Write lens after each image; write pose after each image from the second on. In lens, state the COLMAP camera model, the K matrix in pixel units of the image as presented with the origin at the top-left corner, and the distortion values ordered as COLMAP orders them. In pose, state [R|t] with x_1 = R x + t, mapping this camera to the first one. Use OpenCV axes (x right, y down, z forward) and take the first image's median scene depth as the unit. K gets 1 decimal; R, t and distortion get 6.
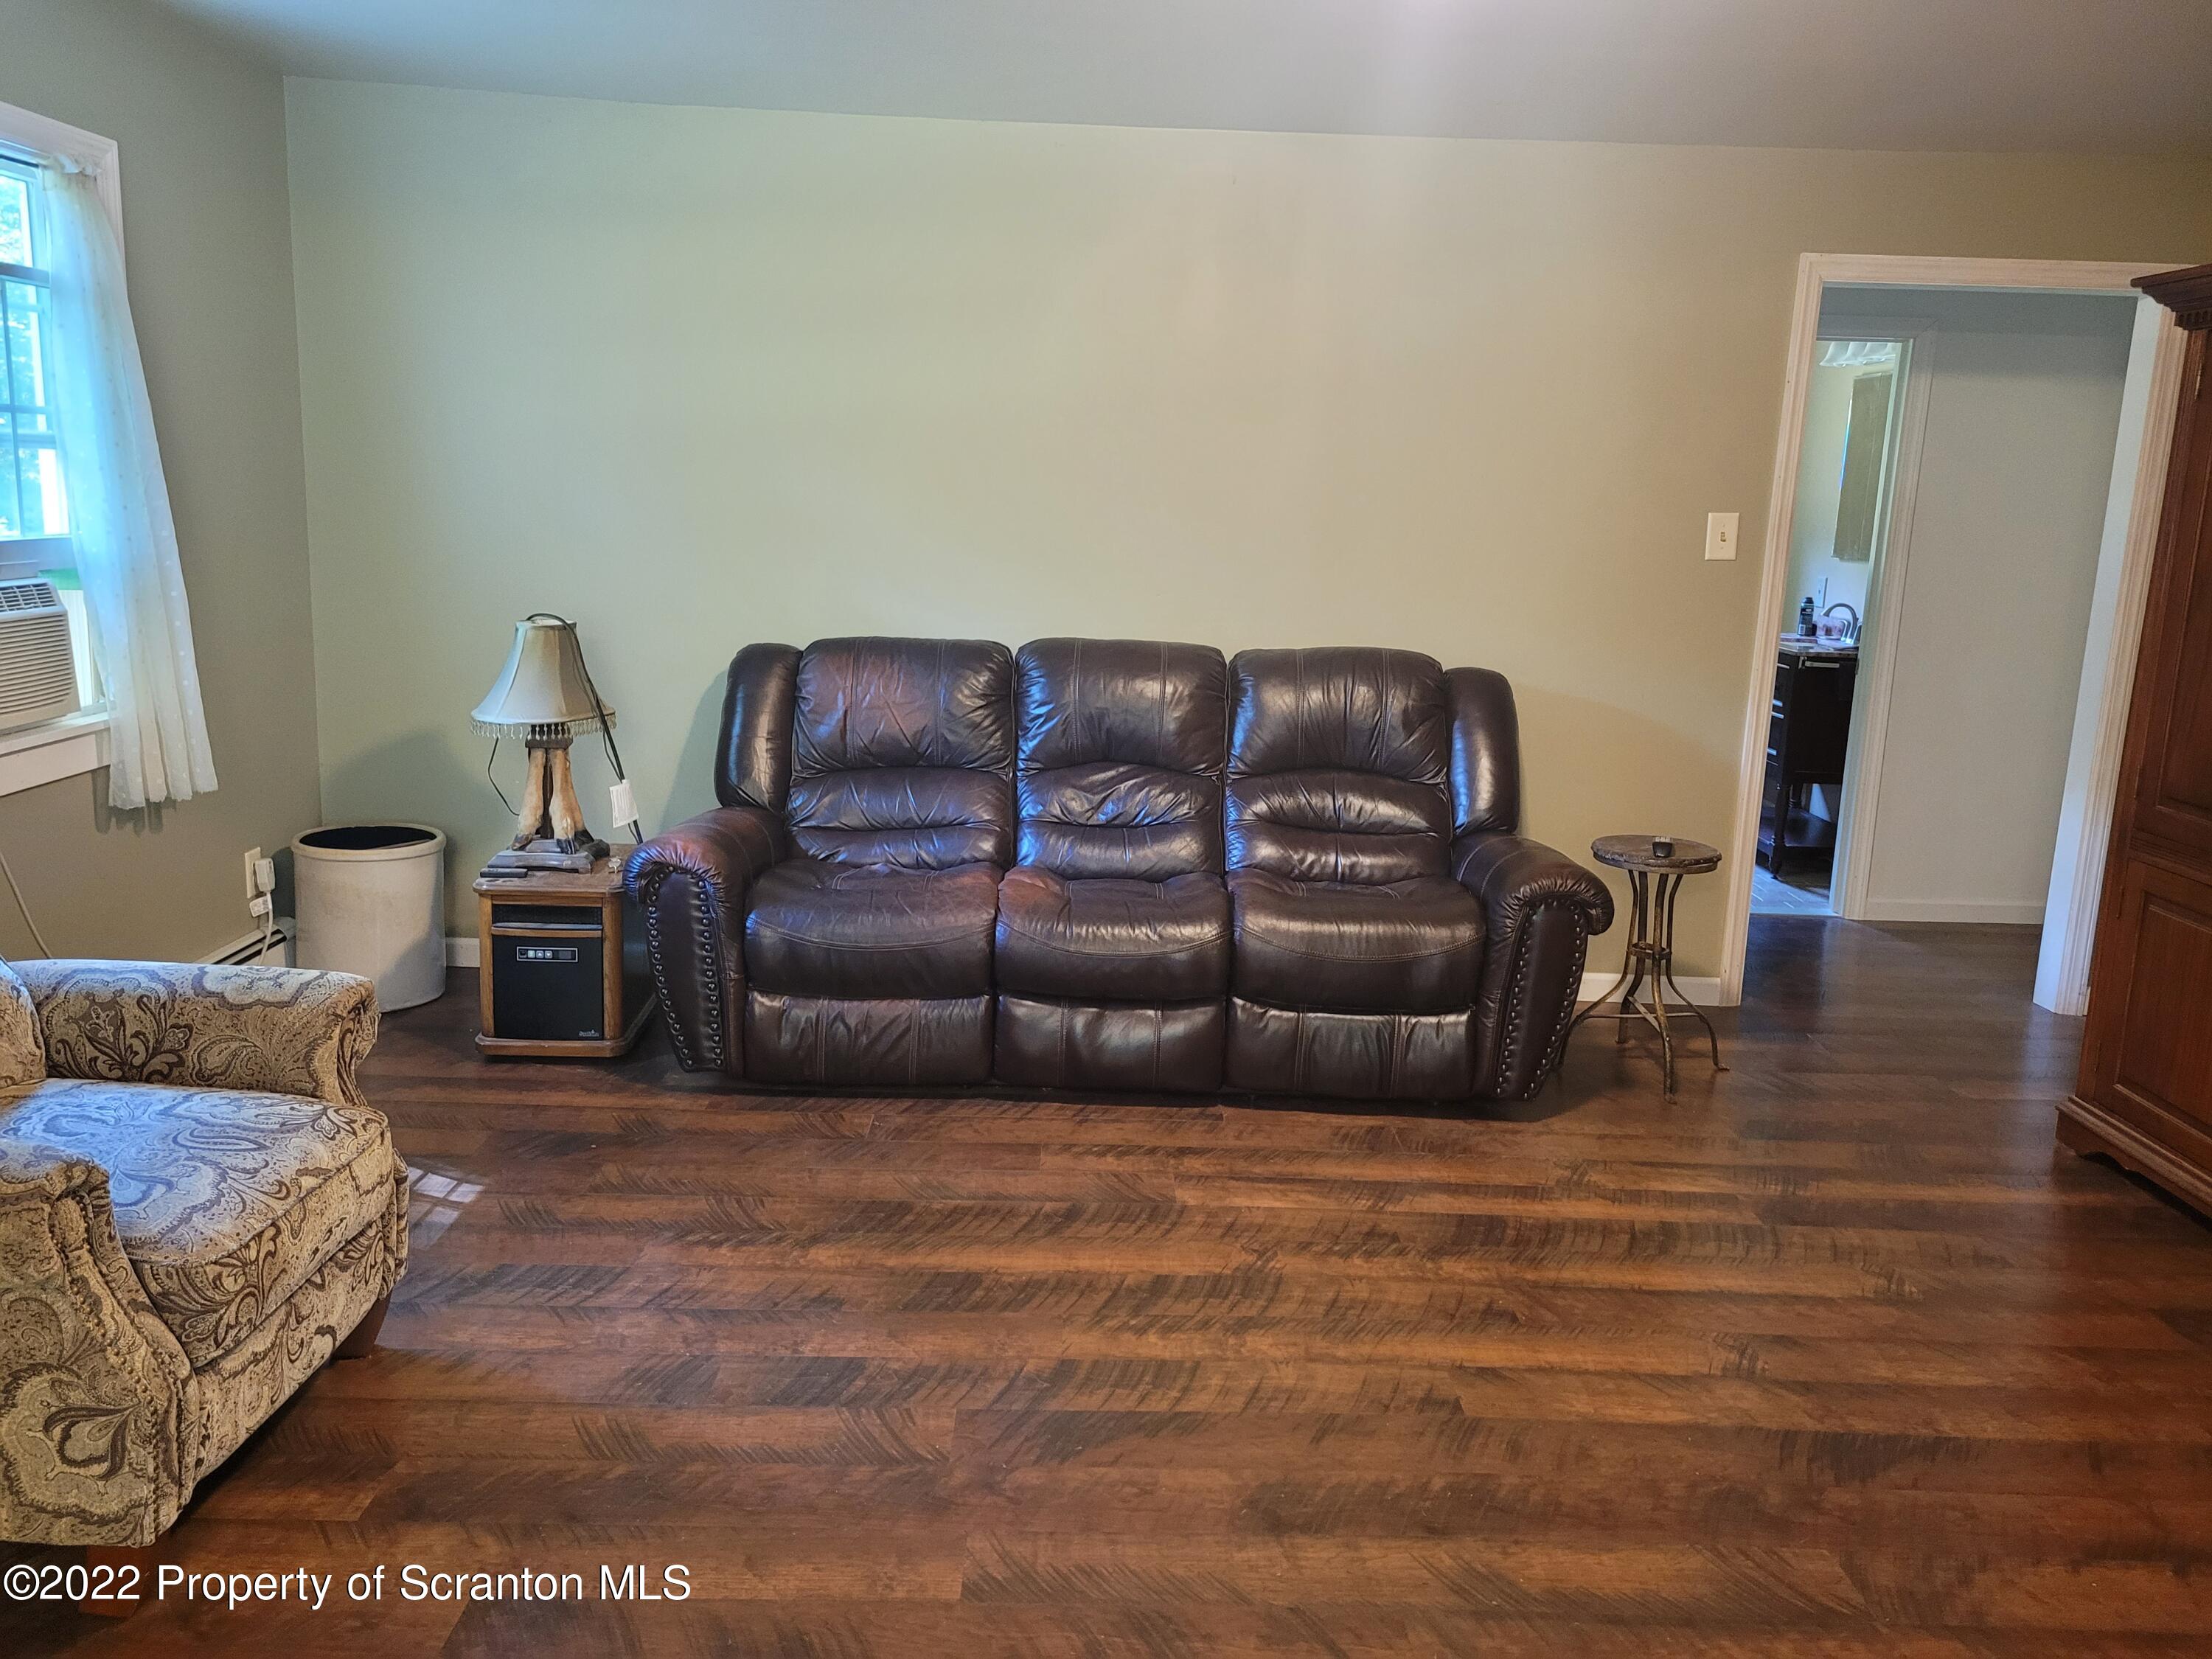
lens RADIAL K [[1675.5, 0, 1112.6], [0, 1675.5, 793.7], [0, 0, 1]] dist [0.052130, -0.040192]
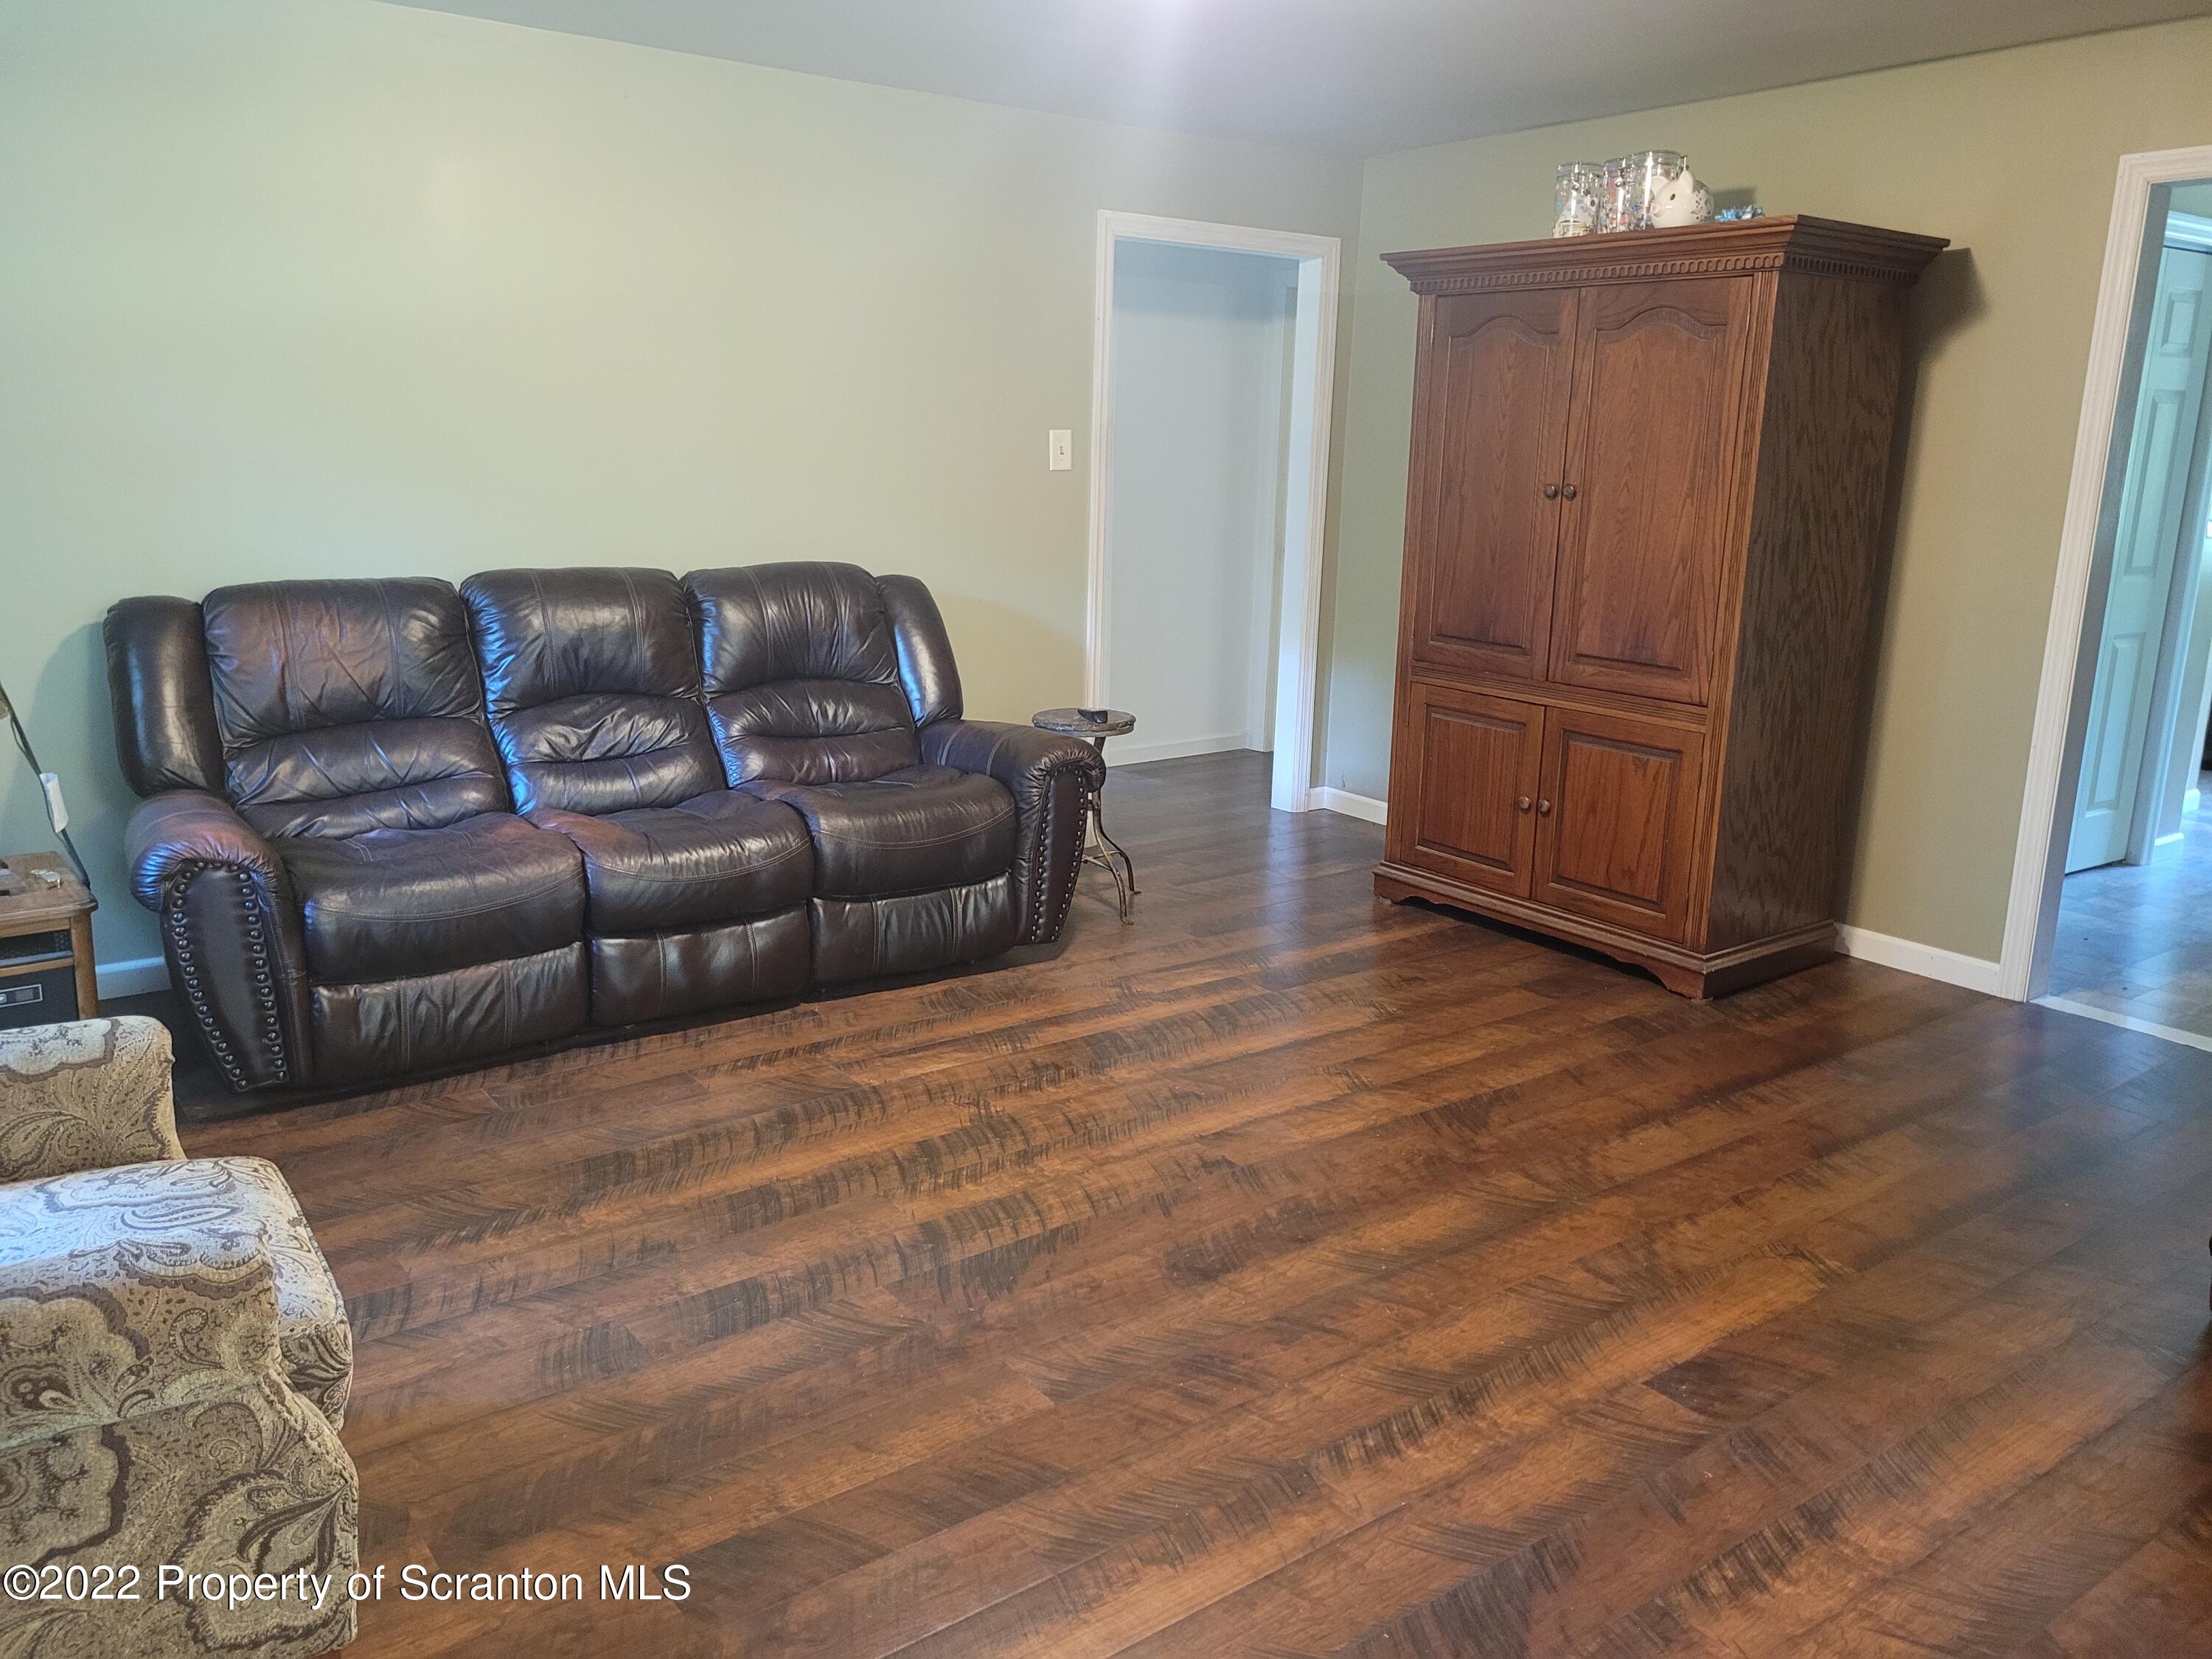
lens RADIAL K [[1676.5, 0, 1131.2], [0, 1676.5, 782.5], [0, 0, 1]] dist [0.045262, -0.036045]
pose [[0.805843, -0.134685, 0.576609, -0.395845], [0.106903, 0.990878, 0.082048, -0.017965], [-0.582400, -0.004477, 0.812890, 0.026013]]
